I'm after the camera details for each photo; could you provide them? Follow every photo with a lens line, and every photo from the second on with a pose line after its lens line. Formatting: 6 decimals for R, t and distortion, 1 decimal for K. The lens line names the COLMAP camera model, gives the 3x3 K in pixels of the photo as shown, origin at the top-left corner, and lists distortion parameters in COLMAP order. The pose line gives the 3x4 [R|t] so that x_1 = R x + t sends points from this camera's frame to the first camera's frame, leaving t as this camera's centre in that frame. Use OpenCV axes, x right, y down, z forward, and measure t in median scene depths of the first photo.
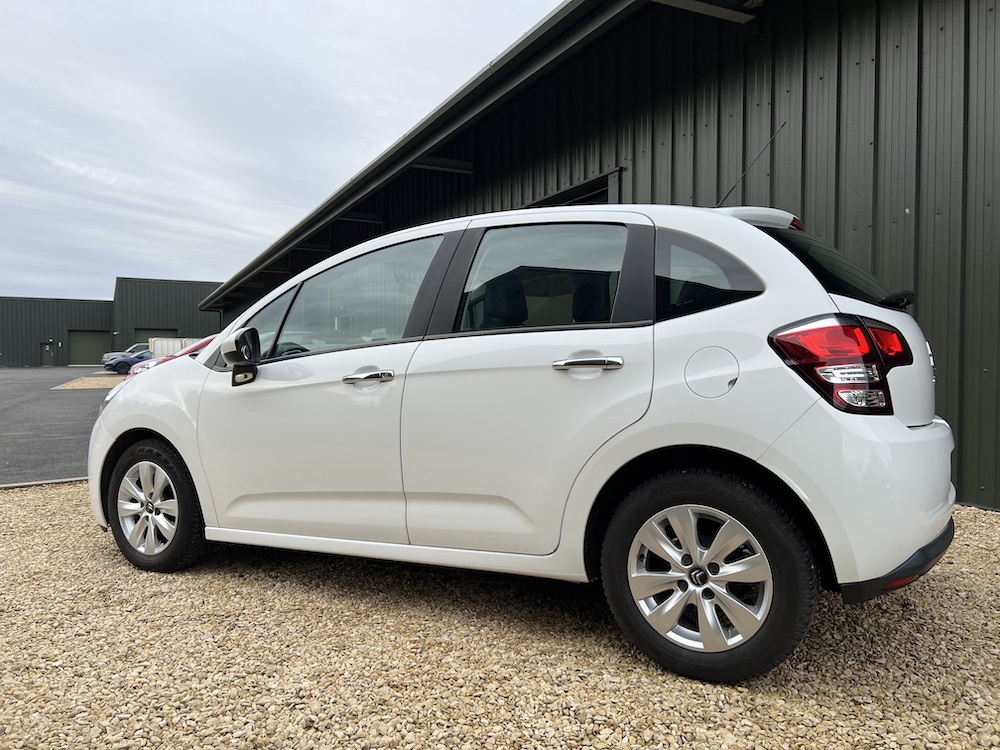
lens RADIAL K [[764.0, 0, 503.0], [0, 764.0, 379.5], [0, 0, 1]] dist [0.045583, -0.050640]
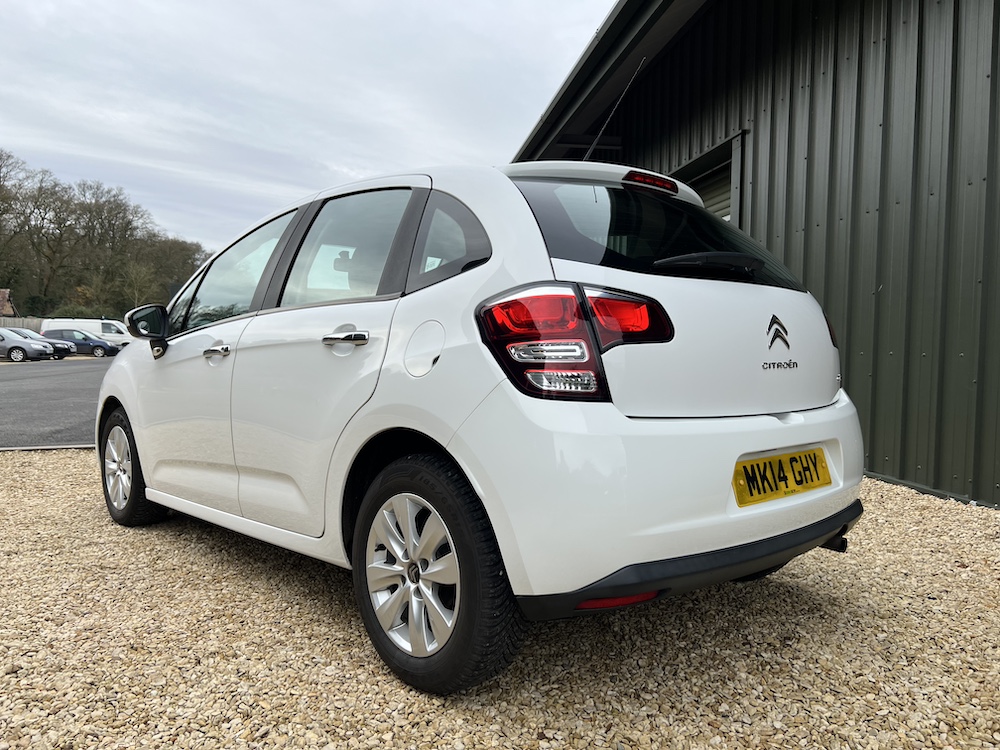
lens RADIAL K [[764.0, 0, 503.0], [0, 764.0, 379.5], [0, 0, 1]] dist [0.045583, -0.050640]
pose [[0.948686, 0.023729, -0.315329, 0.627443], [-0.017529, 0.999593, 0.022486, 0.004651], [0.315734, -0.015805, 0.948716, 0.171143]]
